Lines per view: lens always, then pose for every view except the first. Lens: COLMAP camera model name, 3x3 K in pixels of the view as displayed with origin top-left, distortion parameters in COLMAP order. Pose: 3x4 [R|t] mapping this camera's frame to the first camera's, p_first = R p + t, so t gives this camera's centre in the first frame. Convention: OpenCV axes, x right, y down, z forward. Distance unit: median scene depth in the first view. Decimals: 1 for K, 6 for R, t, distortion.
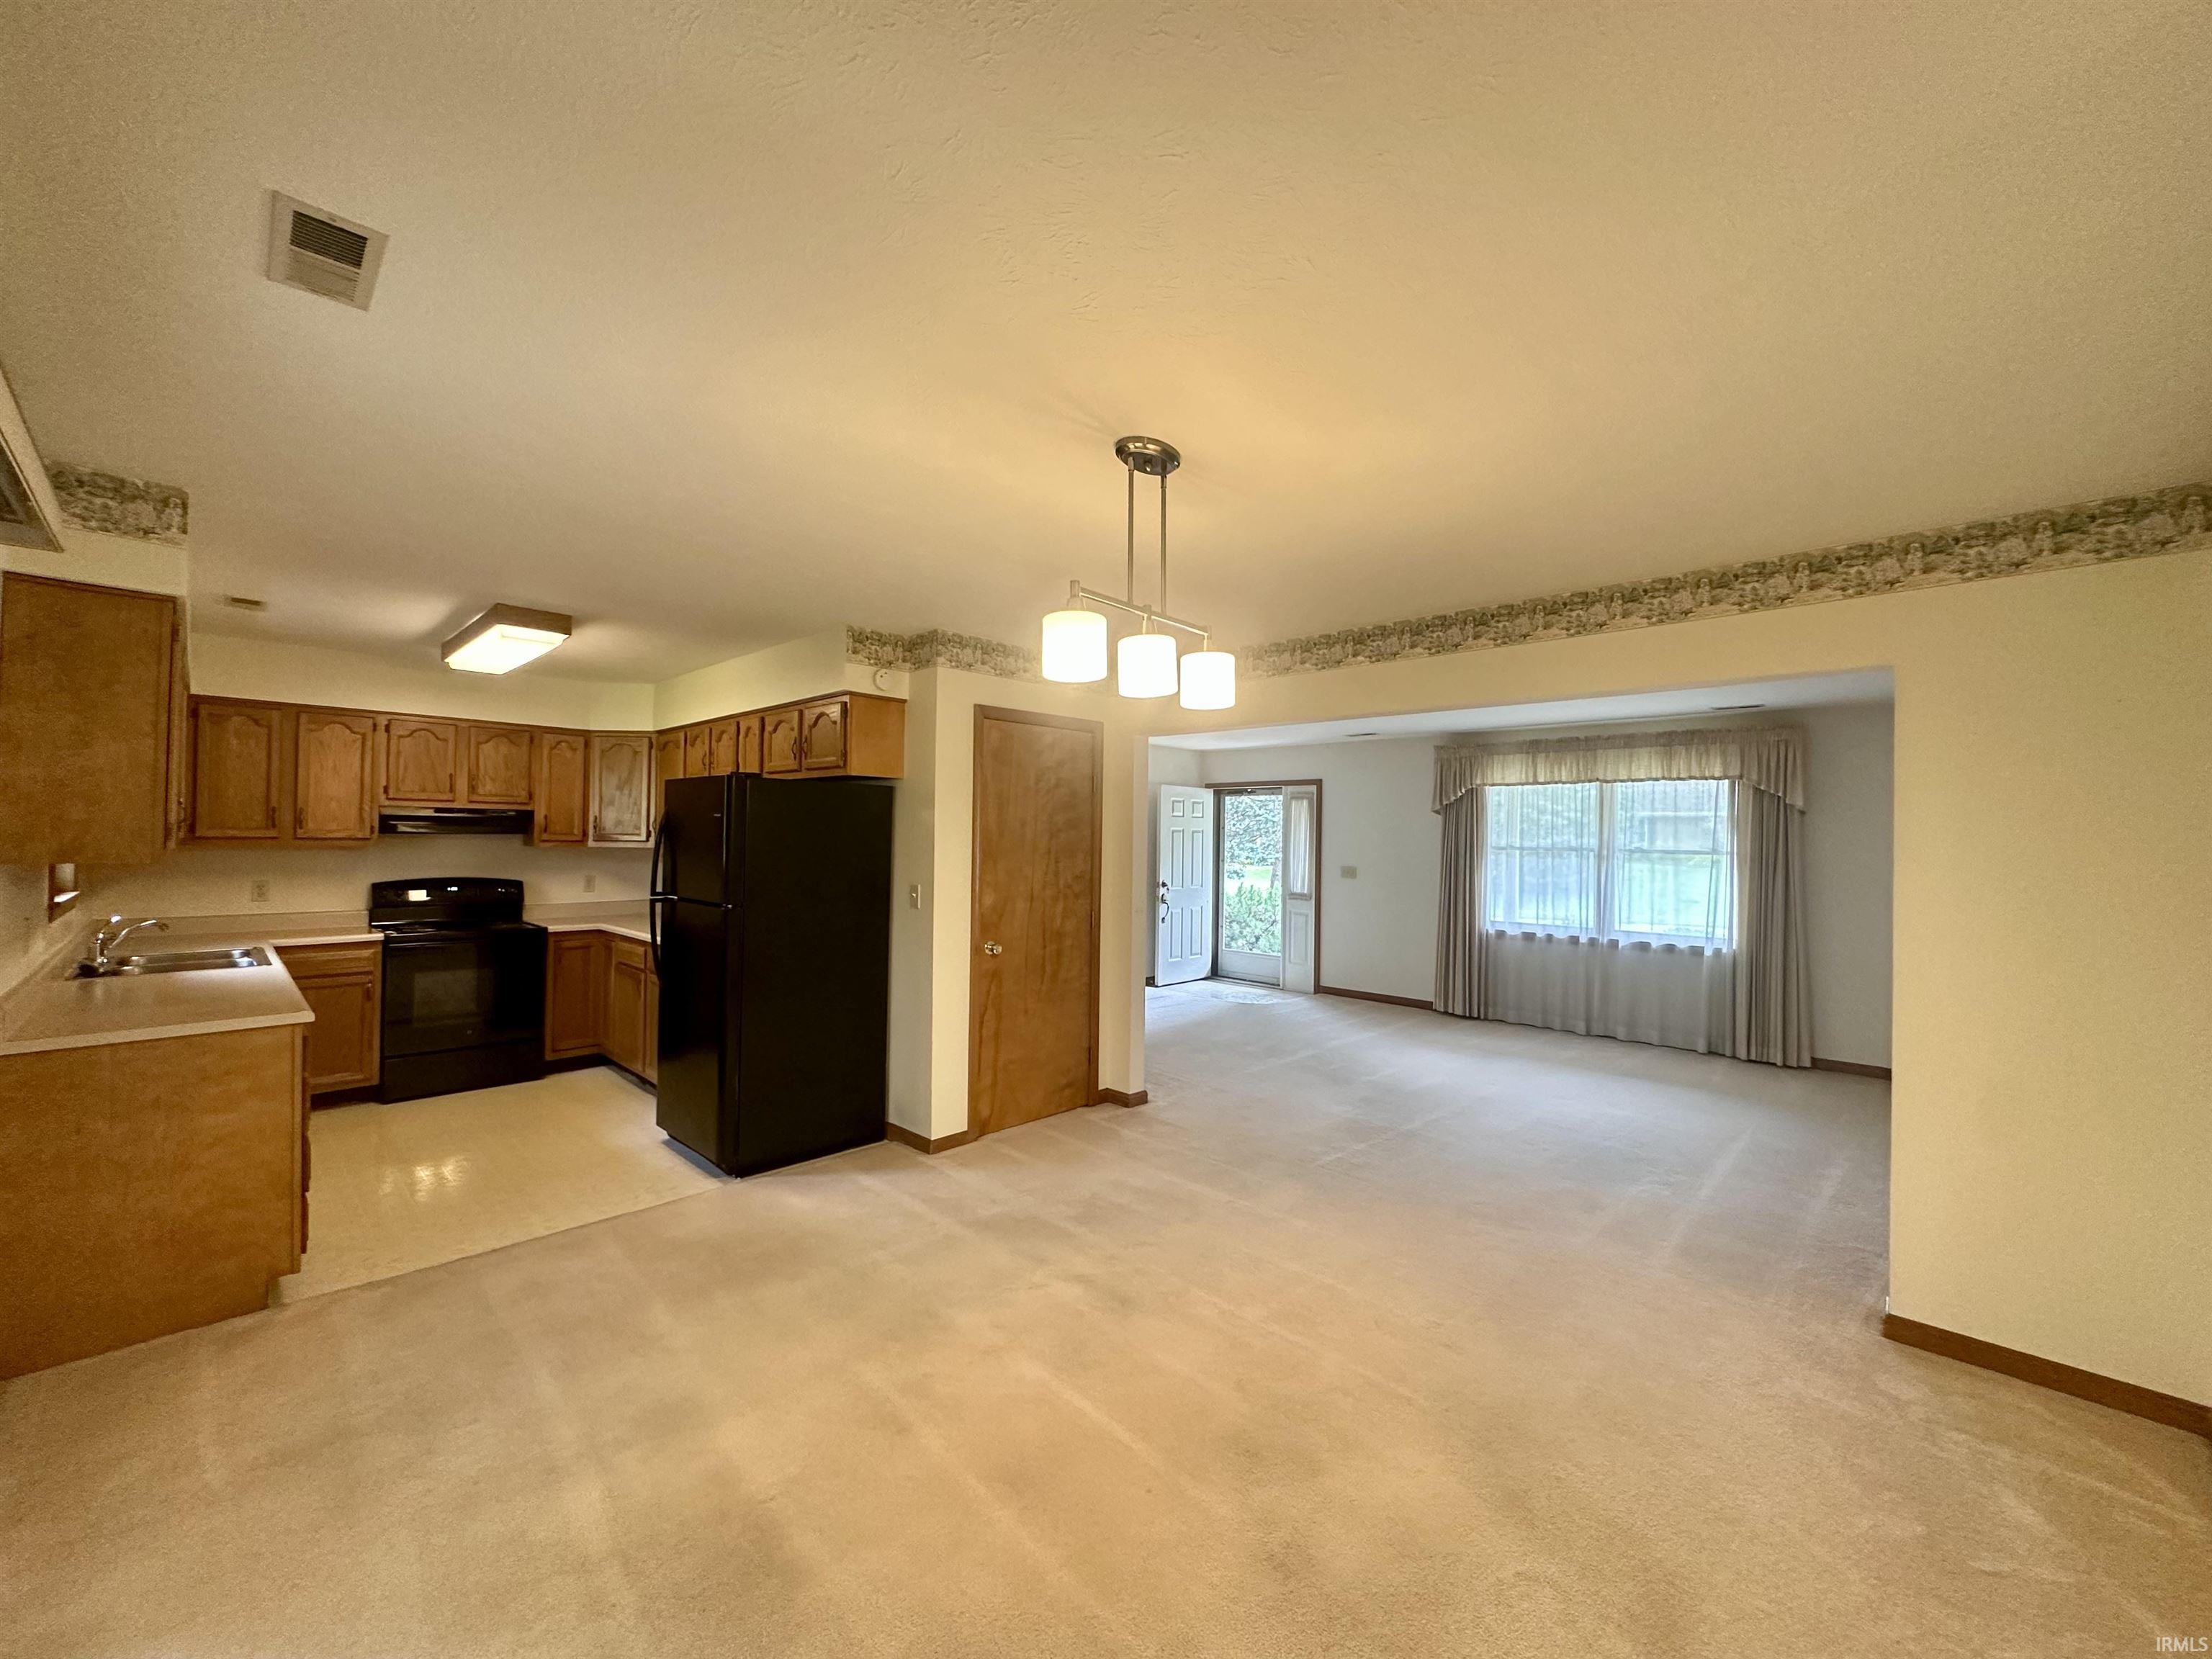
lens RADIAL K [[884.9, 0, 1106.1], [0, 884.9, 826.8], [0, 0, 1]] dist [0.000526, -0.000097]
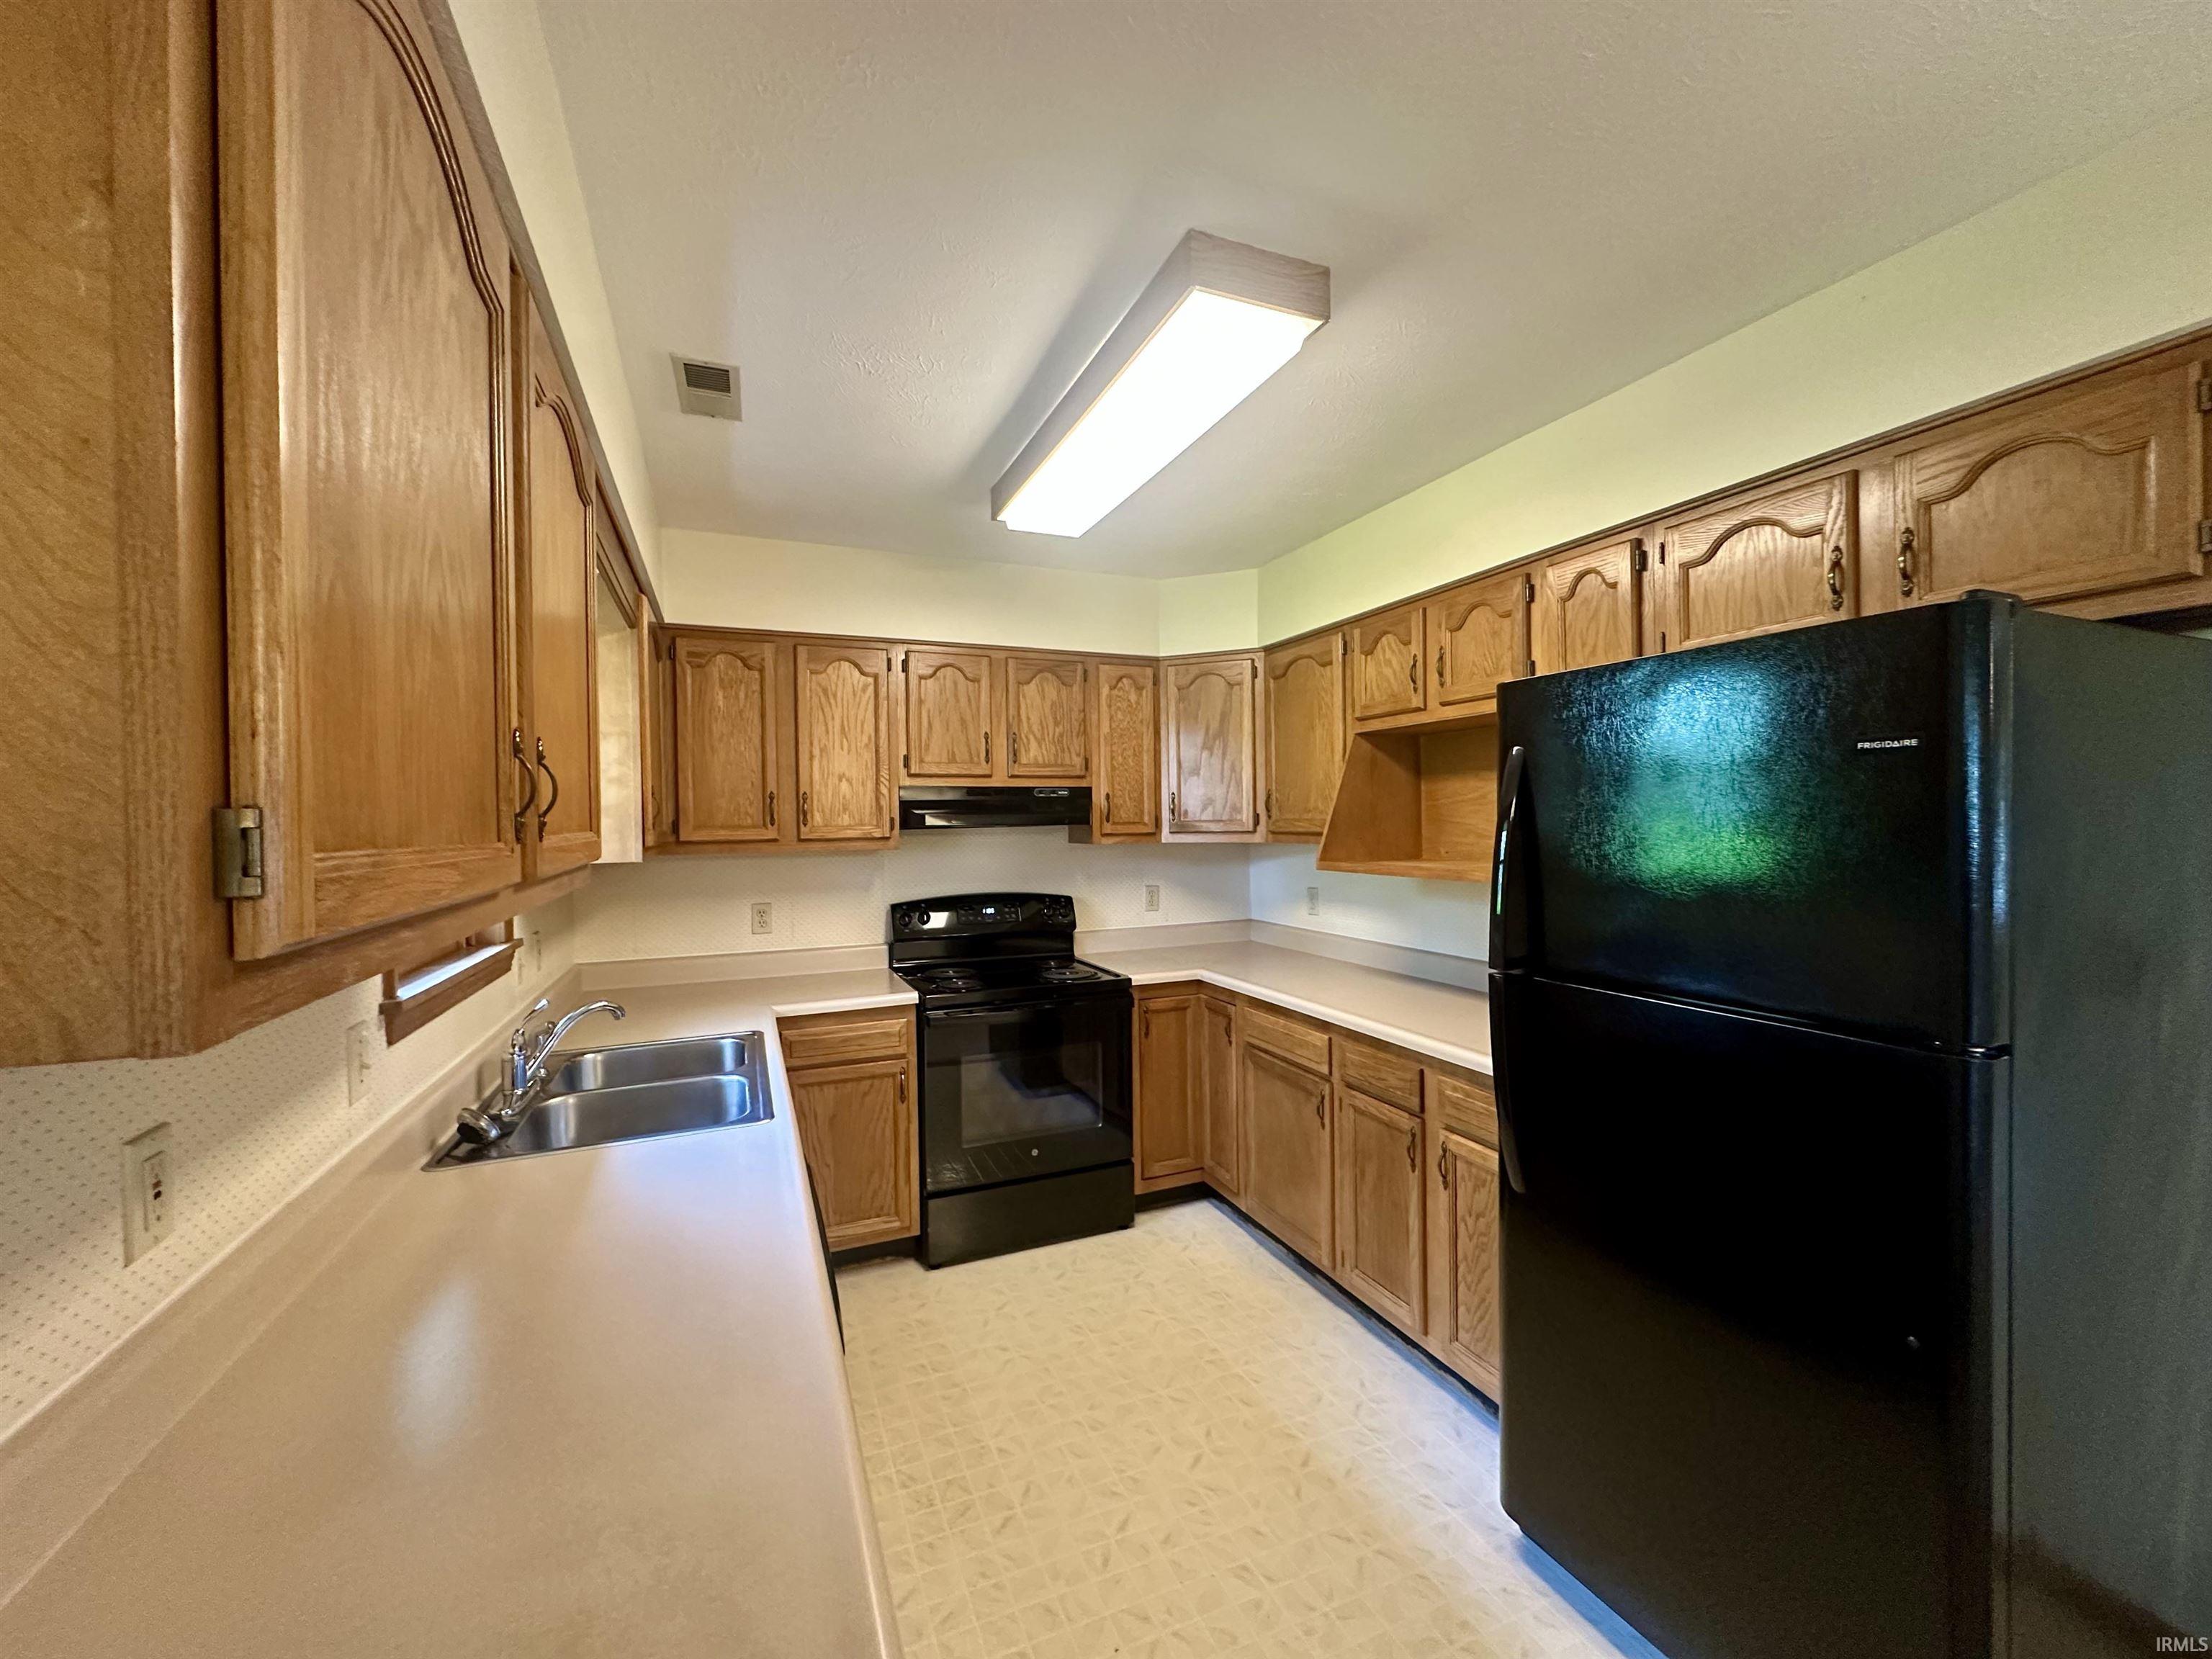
lens RADIAL K [[884.9, 0, 1111.1], [0, 884.9, 820.4], [0, 0, 1]] dist [0.000526, -0.000097]
pose [[0.923517, -0.029289, -0.382437, -0.427759], [0.034139, 0.999400, 0.005901, 0.002215], [0.382034, -0.018506, 0.923963, 0.458005]]
